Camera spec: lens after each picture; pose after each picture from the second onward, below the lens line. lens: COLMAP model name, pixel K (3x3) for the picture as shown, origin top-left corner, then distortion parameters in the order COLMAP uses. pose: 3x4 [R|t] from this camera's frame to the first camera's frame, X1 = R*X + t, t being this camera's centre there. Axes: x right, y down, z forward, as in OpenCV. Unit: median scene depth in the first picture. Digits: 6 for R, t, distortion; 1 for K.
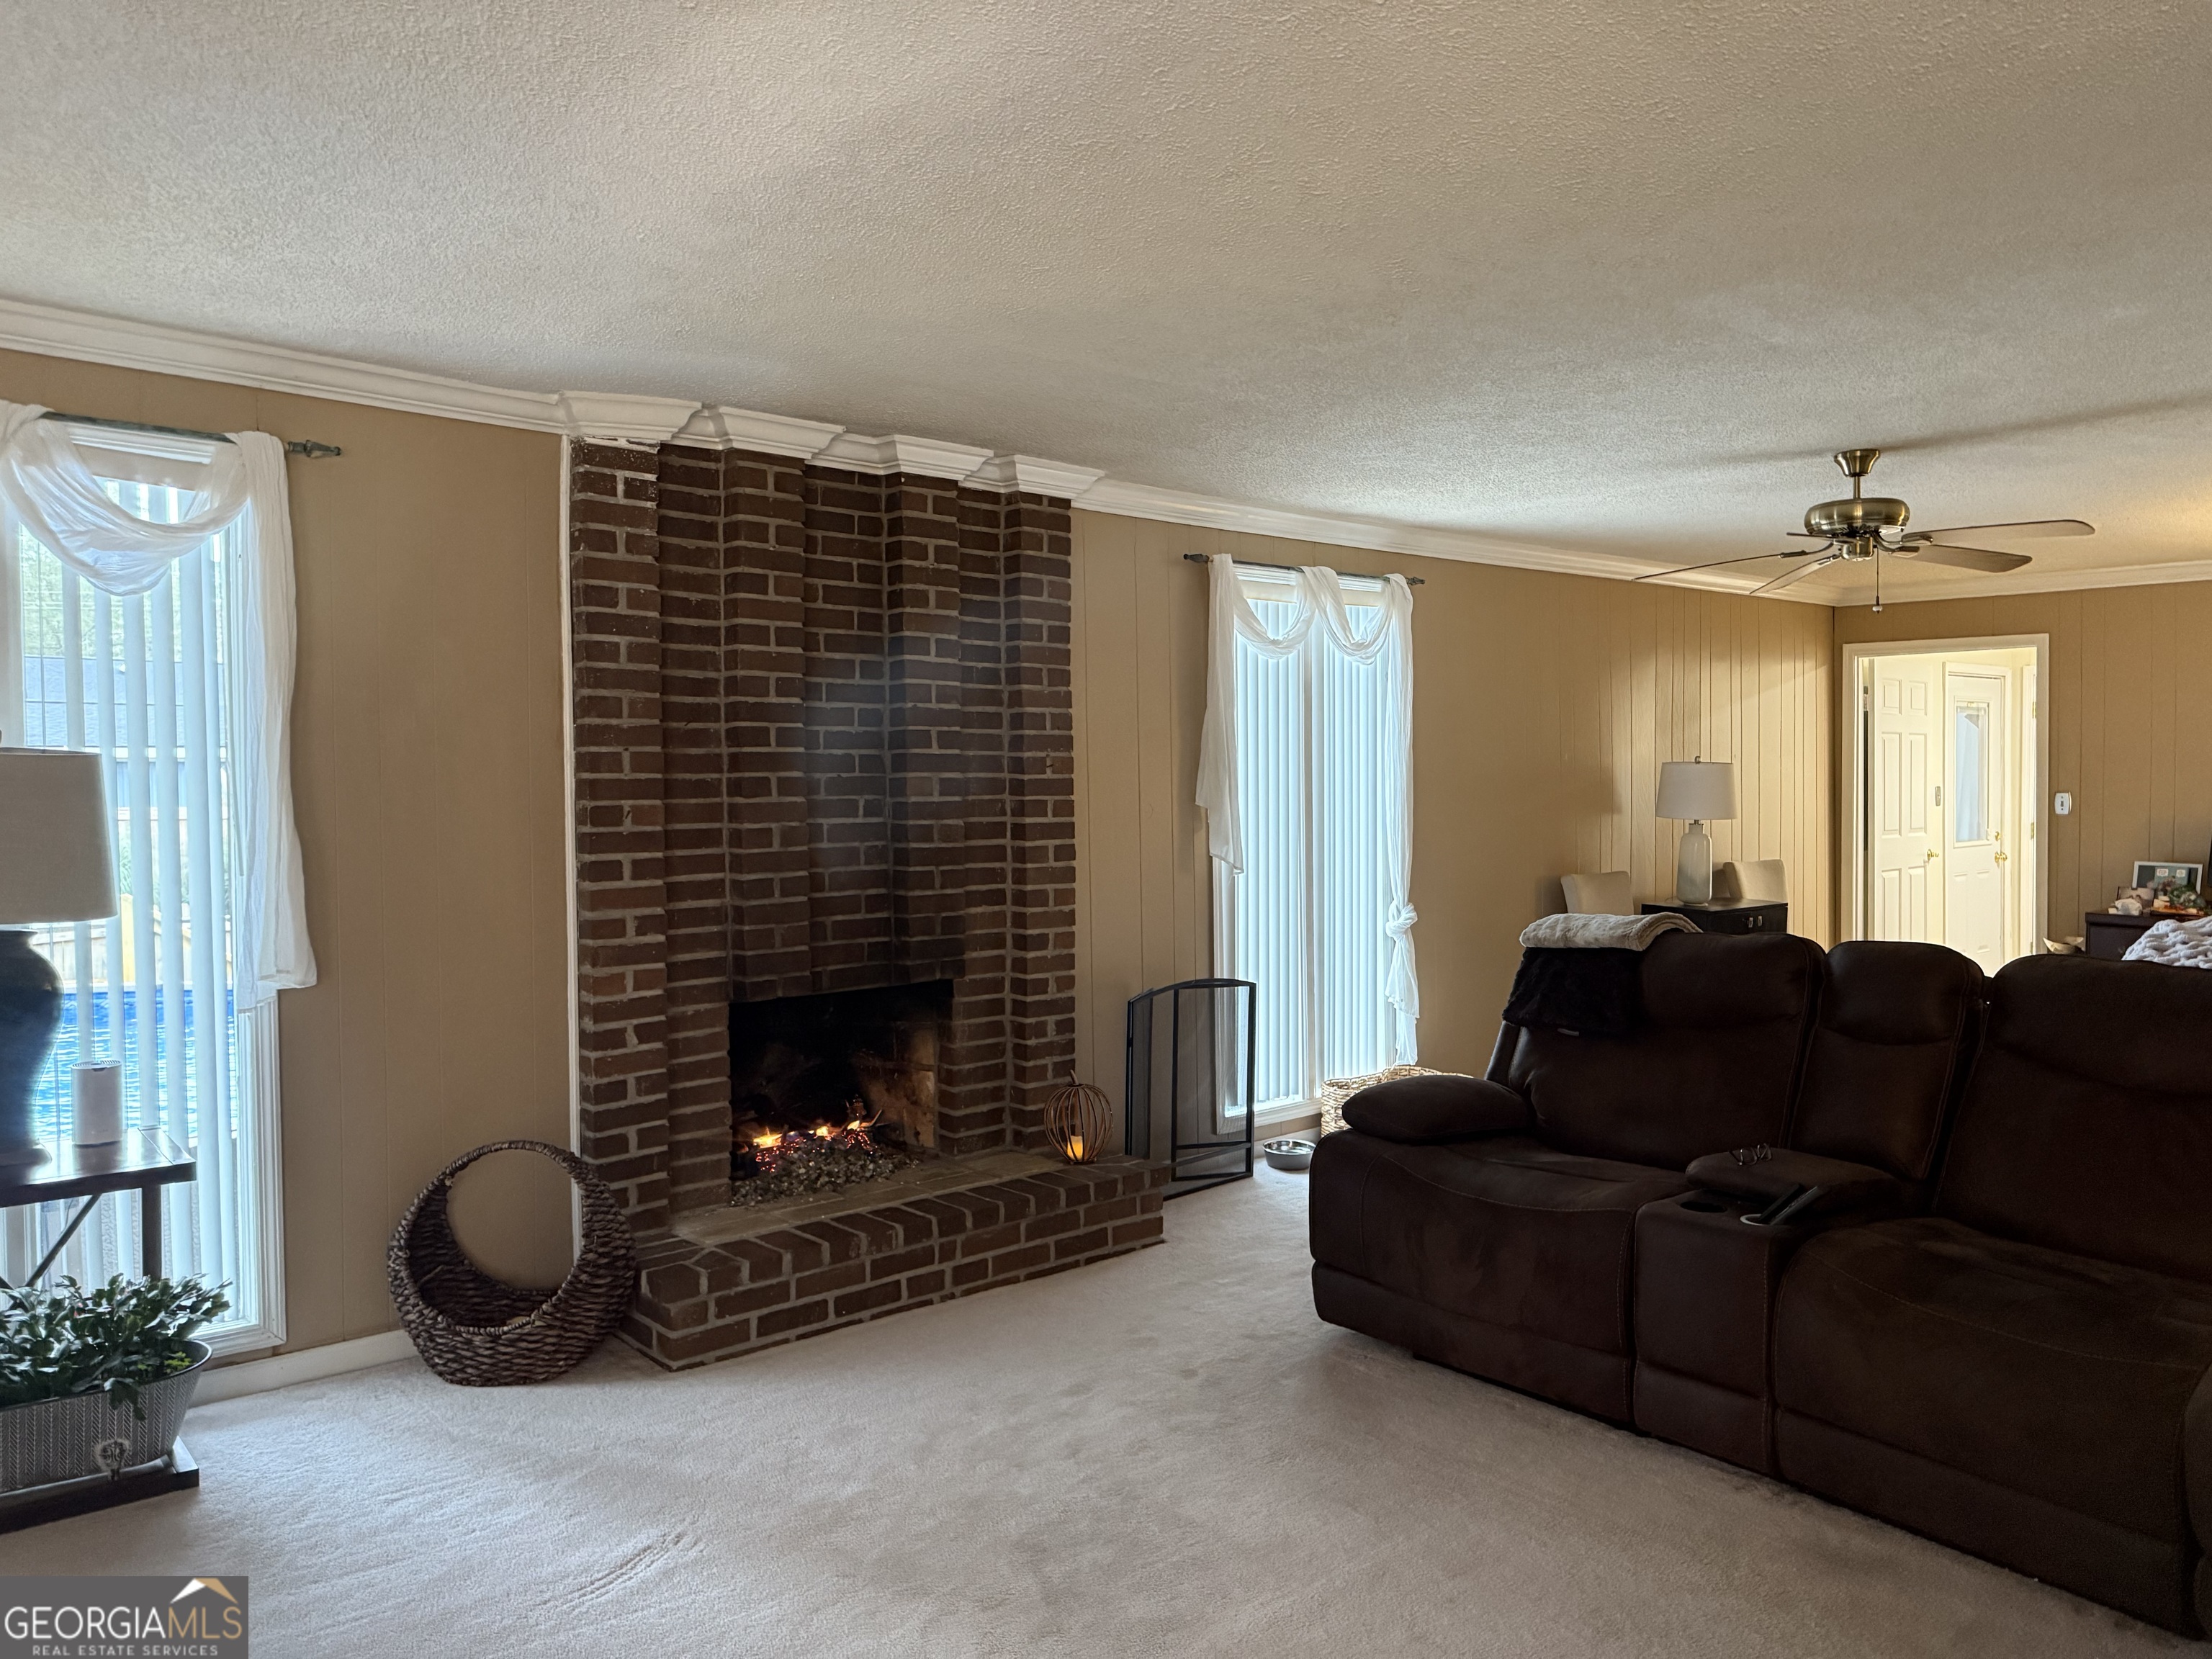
lens RADIAL K [[1544.5, 0, 1149.4], [0, 1544.5, 829.9], [0, 0, 1]] dist [0.160855, -0.302923]
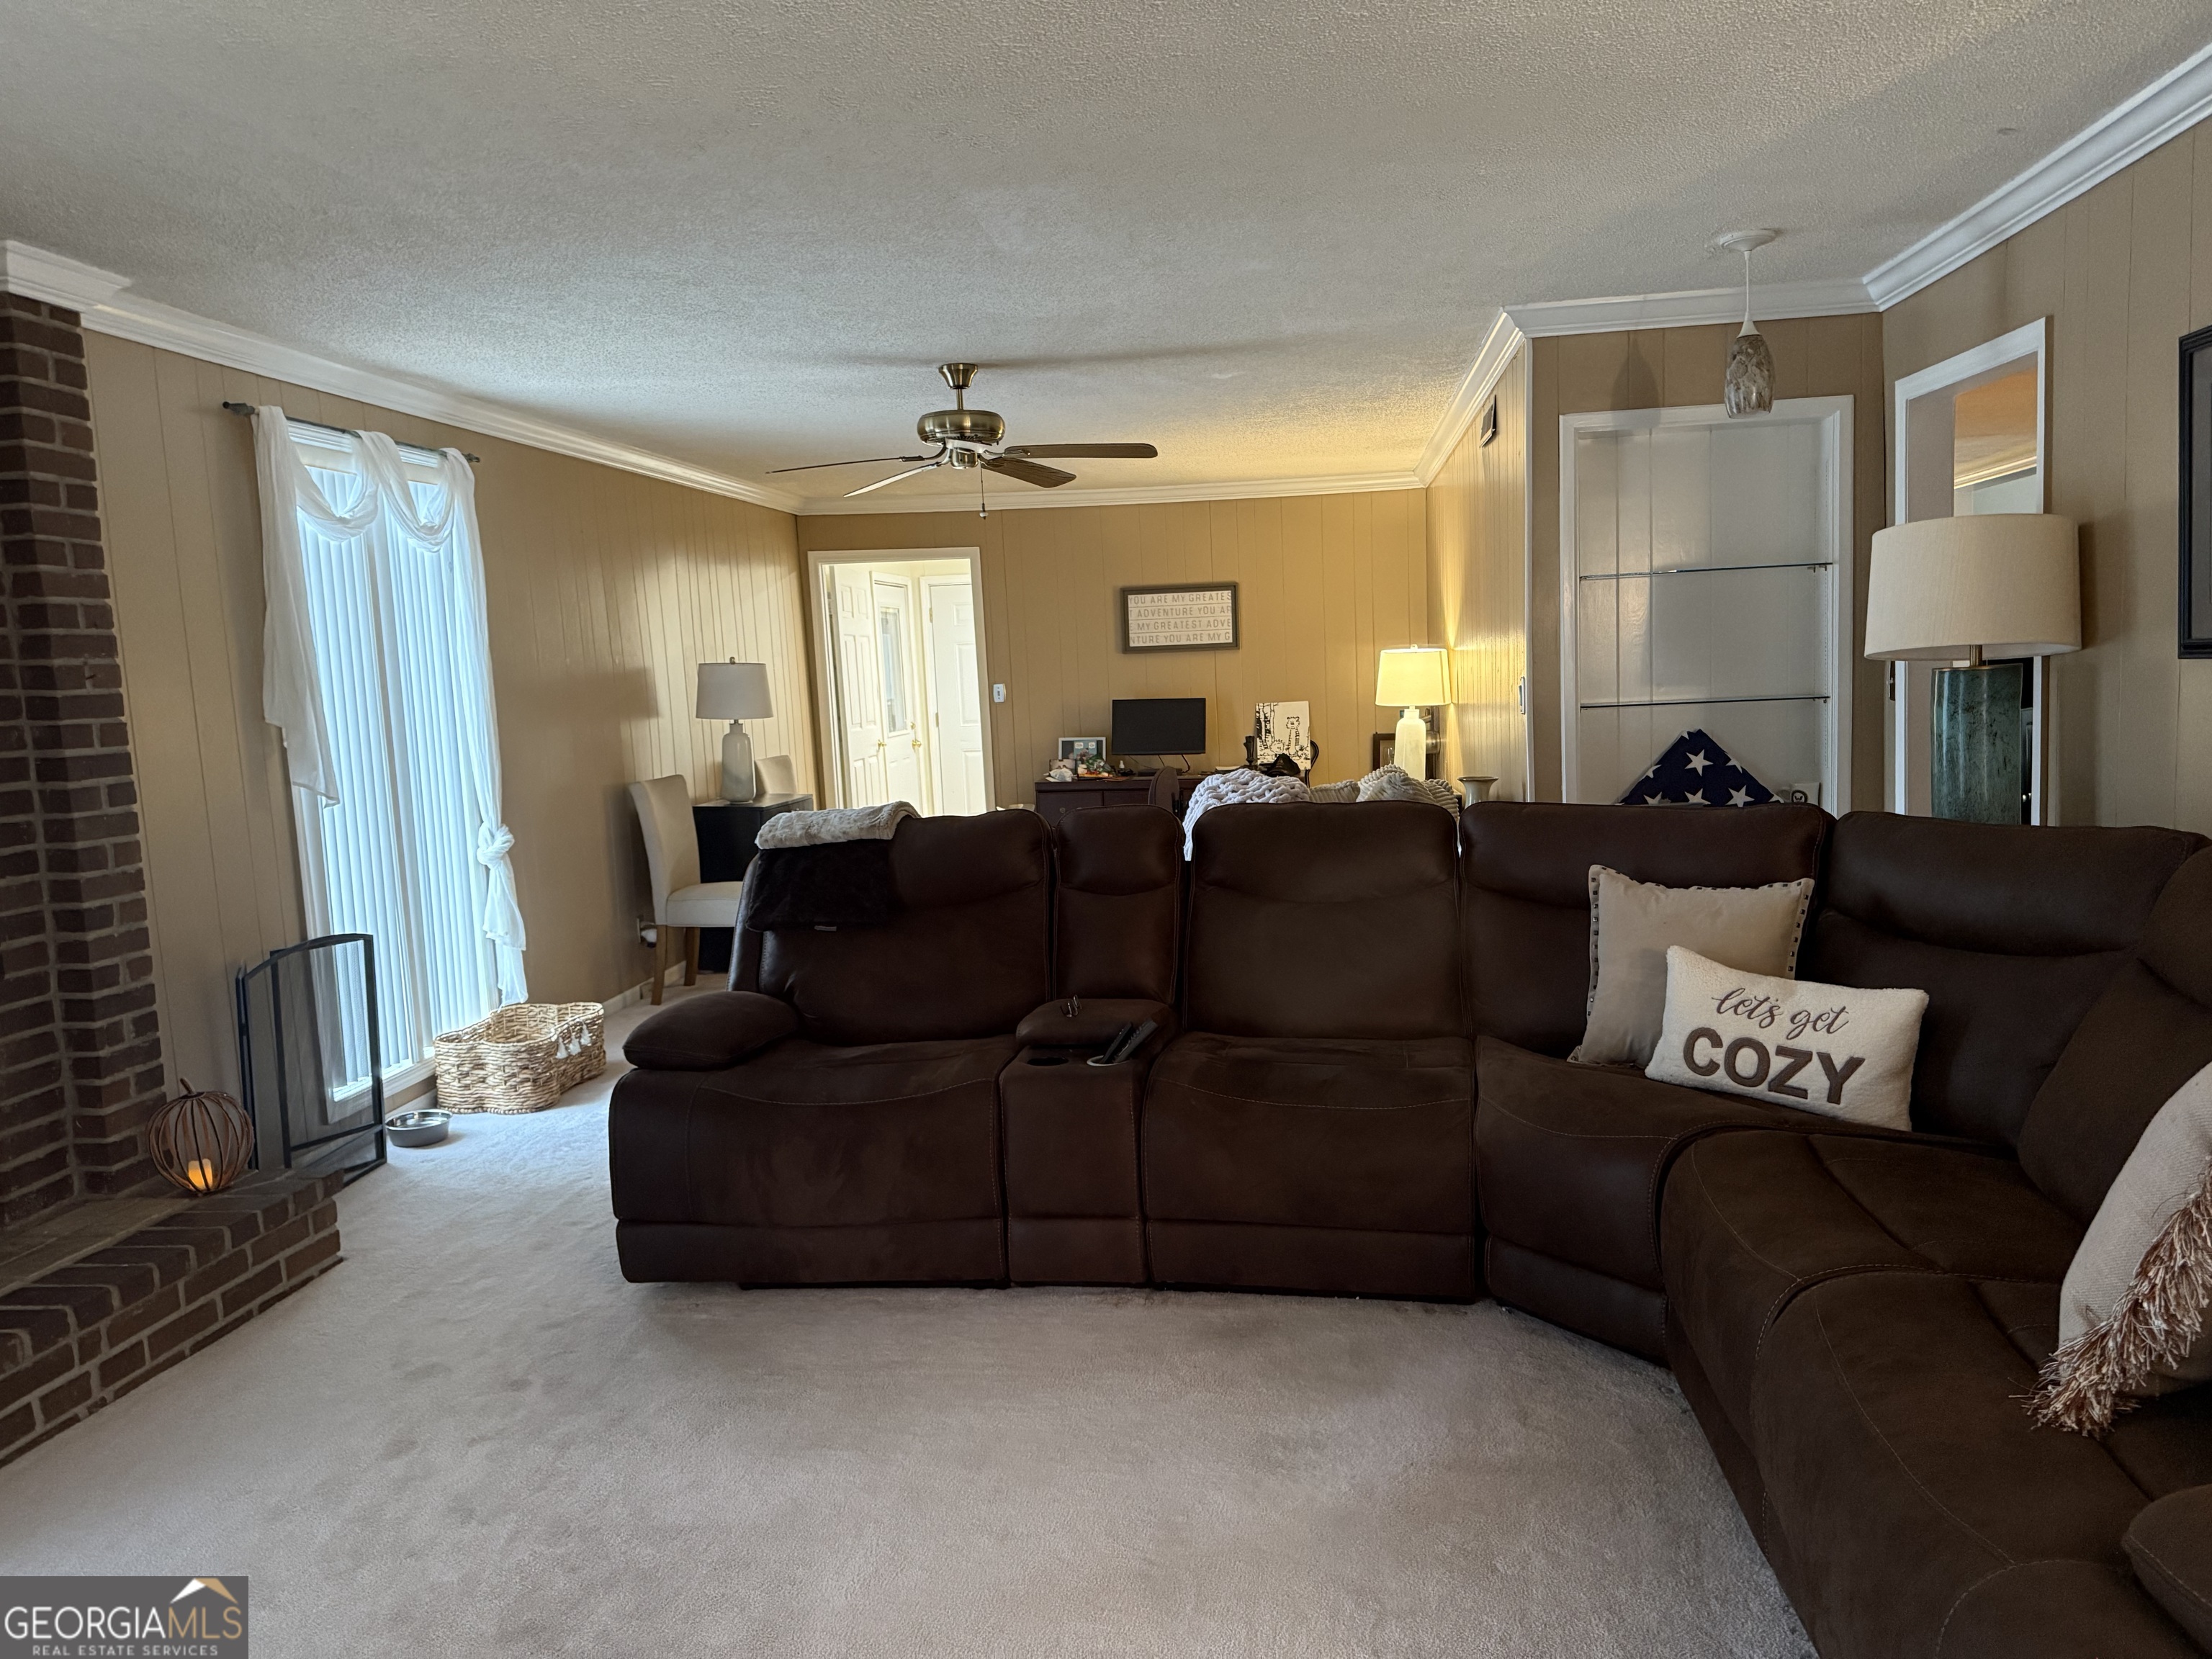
lens RADIAL K [[1548.9, 0, 1106.0], [0, 1548.9, 829.5], [0, 0, 1]] dist [0.044328, -0.052221]
pose [[0.740668, -0.094092, 0.665250, -0.207660], [0.057497, 0.995390, 0.076771, 0.001262], [-0.669406, -0.018612, 0.742664, 0.127148]]
